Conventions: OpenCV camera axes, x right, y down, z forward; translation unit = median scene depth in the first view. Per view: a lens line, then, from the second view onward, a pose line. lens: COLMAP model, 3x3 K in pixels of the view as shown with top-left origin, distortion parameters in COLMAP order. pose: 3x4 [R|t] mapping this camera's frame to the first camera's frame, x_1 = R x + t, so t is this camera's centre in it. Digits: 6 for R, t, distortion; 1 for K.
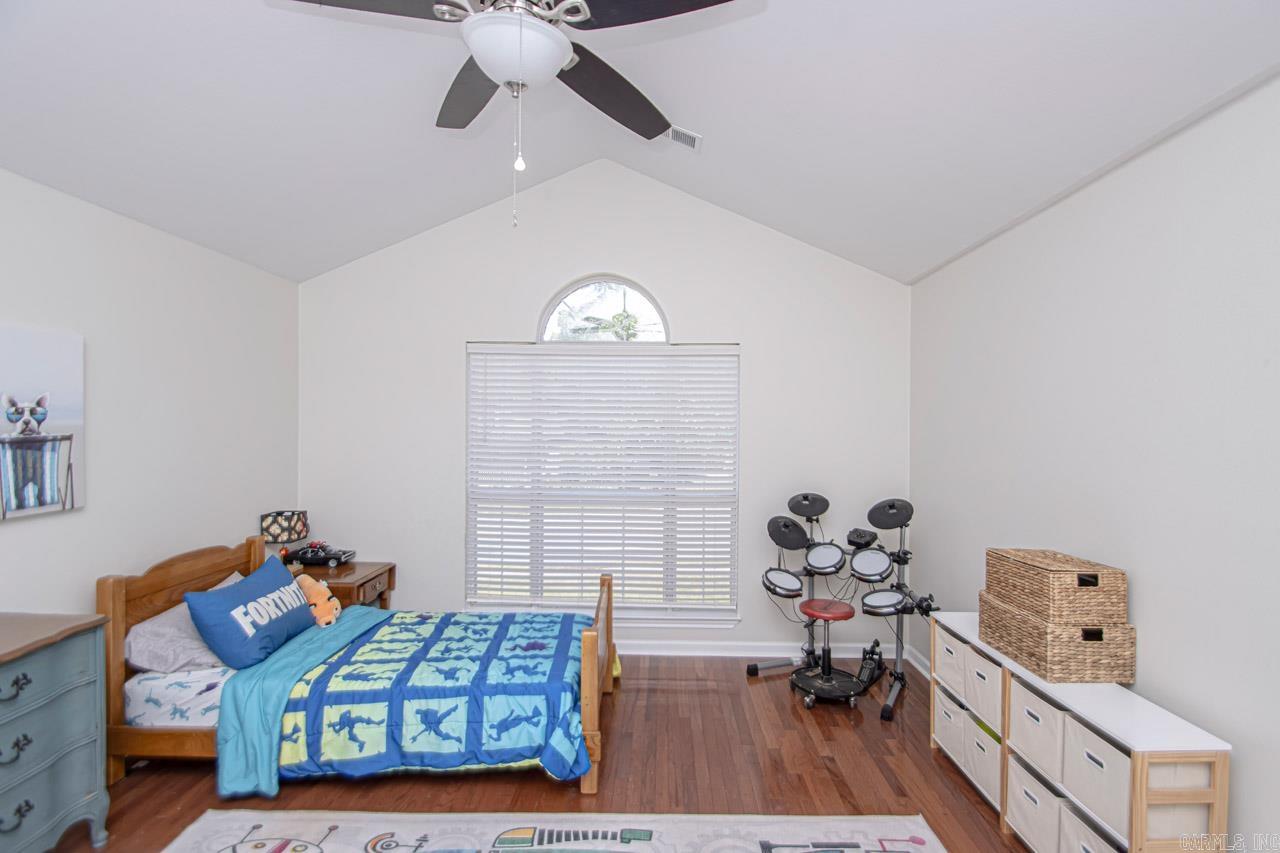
lens RADIAL K [[588.6, 0, 640.0], [0, 588.6, 426.5], [0, 0, 1]] dist [0.025404, -0.025841]
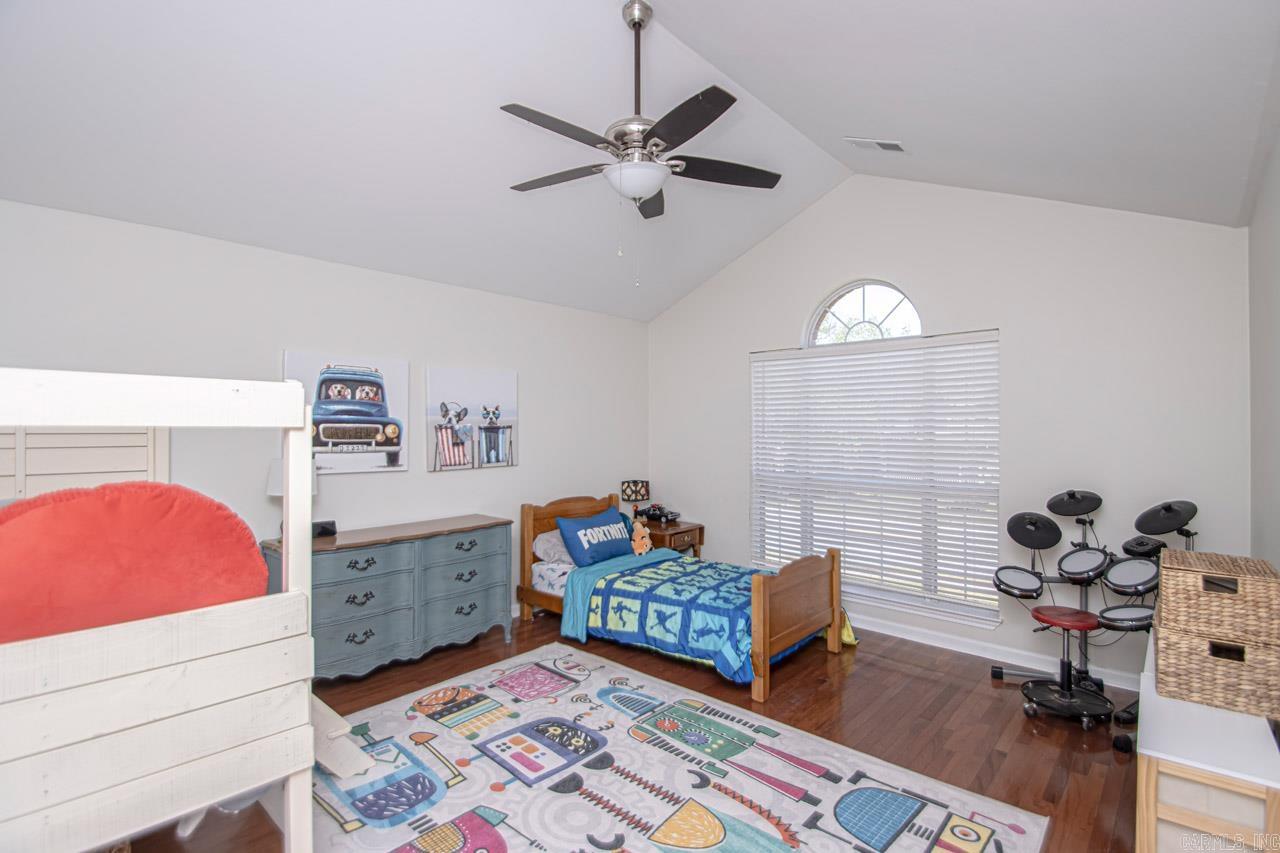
lens RADIAL K [[588.6, 0, 640.0], [0, 588.6, 426.5], [0, 0, 1]] dist [0.025404, -0.025841]
pose [[0.751296, -0.007603, -0.659921, 0.566437], [0.004110, 0.999968, -0.006841, 0.032353], [0.659952, 0.002427, 0.751304, -0.130108]]
